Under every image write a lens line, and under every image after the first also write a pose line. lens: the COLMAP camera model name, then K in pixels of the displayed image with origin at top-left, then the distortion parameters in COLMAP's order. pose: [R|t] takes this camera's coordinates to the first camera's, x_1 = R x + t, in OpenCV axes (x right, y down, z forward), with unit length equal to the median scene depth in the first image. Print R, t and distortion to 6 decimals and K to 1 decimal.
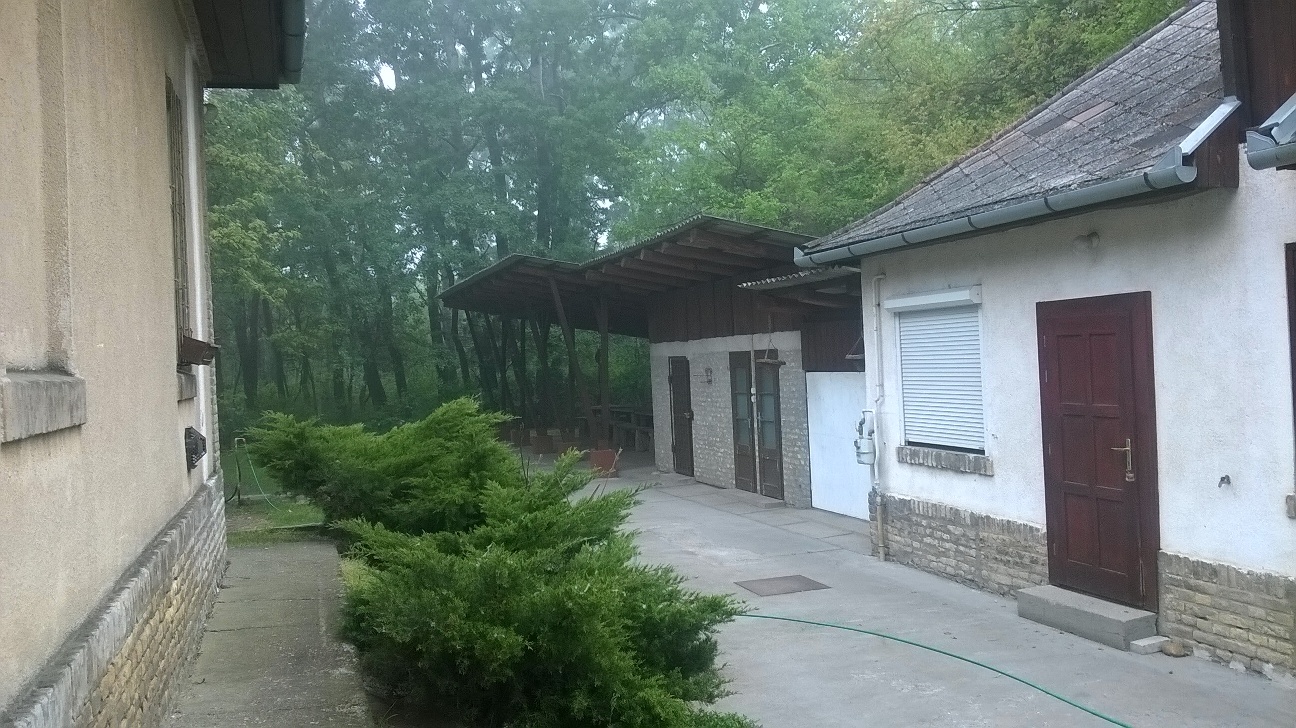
lens RADIAL K [[1099.1, 0, 648.0], [0, 1099.1, 364.0], [0, 0, 1]] dist [0.091861, -0.242058]
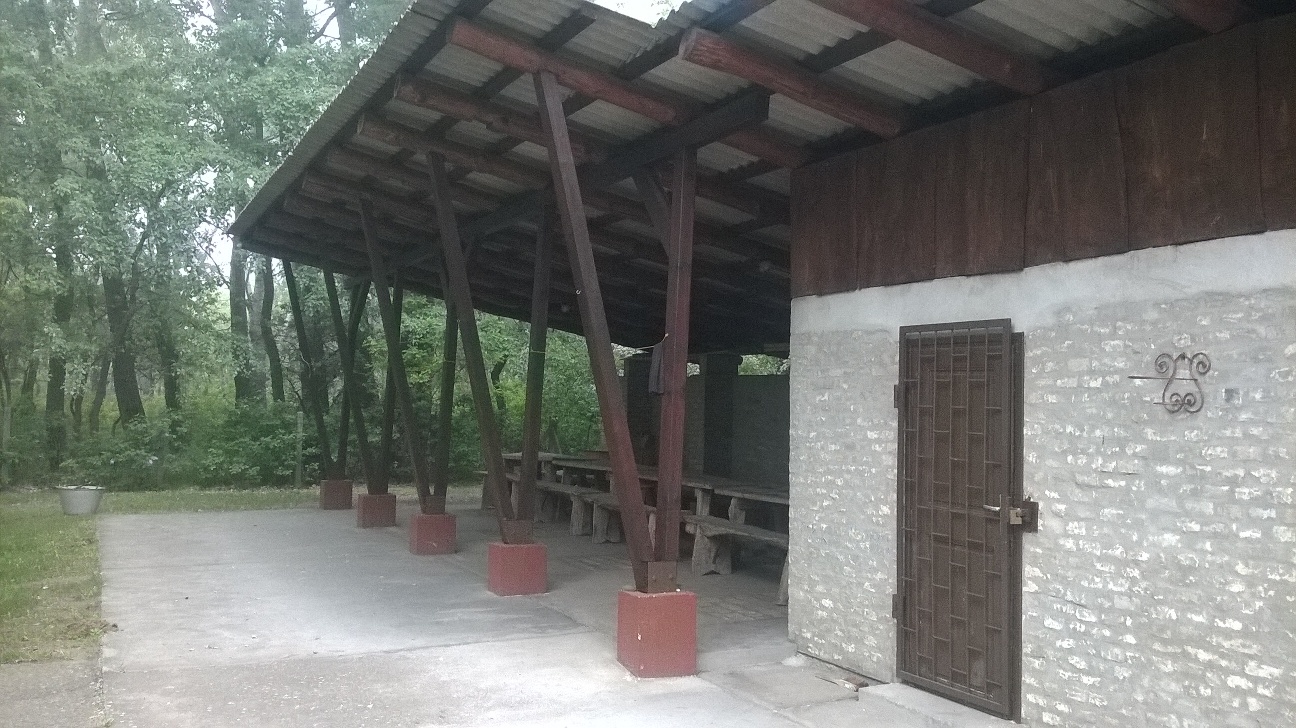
lens RADIAL K [[1099.1, 0, 648.0], [0, 1099.1, 364.0], [0, 0, 1]] dist [0.091861, -0.242058]
pose [[0.986059, 0.072055, 0.149983, -0.104909], [-0.065056, 0.996574, -0.051064, 0.026040], [-0.153148, 0.040595, 0.987369, 0.679646]]
